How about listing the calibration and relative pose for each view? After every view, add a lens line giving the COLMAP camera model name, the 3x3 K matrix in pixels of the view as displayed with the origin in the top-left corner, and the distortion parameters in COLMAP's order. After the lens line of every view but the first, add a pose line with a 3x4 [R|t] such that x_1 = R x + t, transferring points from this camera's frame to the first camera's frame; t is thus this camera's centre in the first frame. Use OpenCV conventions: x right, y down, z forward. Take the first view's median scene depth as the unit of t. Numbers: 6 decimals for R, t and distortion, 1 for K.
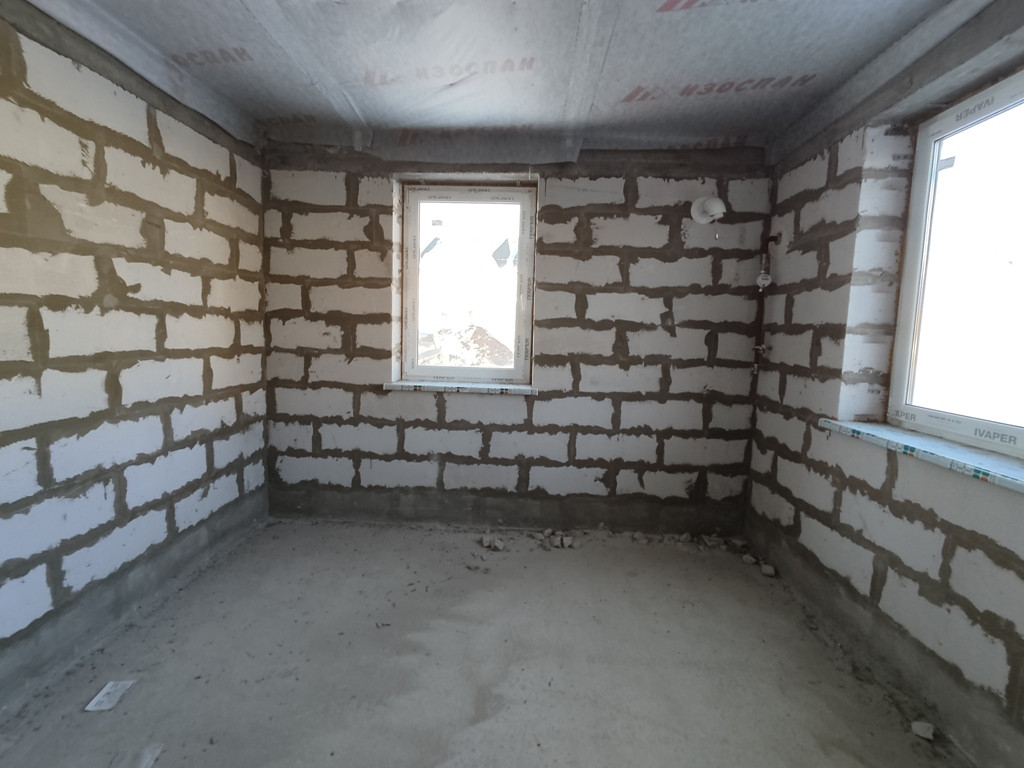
lens RADIAL K [[471.2, 0, 503.9], [0, 471.2, 381.6], [0, 0, 1]] dist [0.004036, -0.001746]
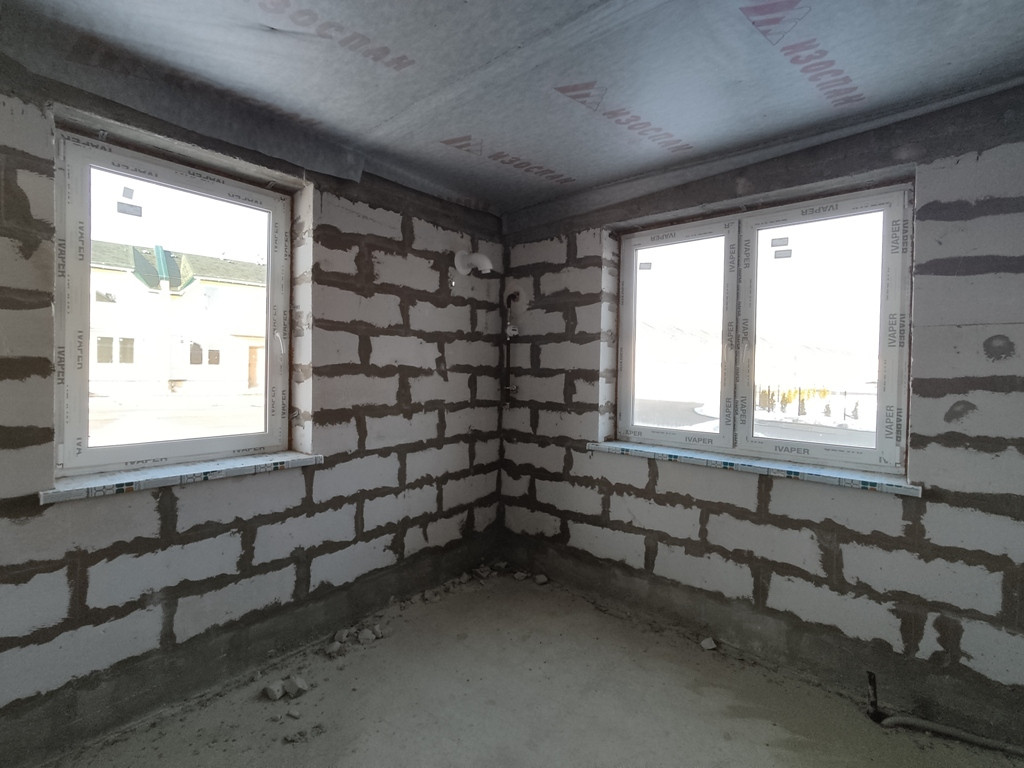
lens RADIAL K [[471.2, 0, 515.4], [0, 471.2, 381.2], [0, 0, 1]] dist [0.004036, -0.001746]
pose [[0.615513, -0.038895, 0.787167, -0.351050], [0.090540, 0.995659, -0.021599, -0.062137], [-0.782909, 0.084564, 0.616362, 0.273579]]
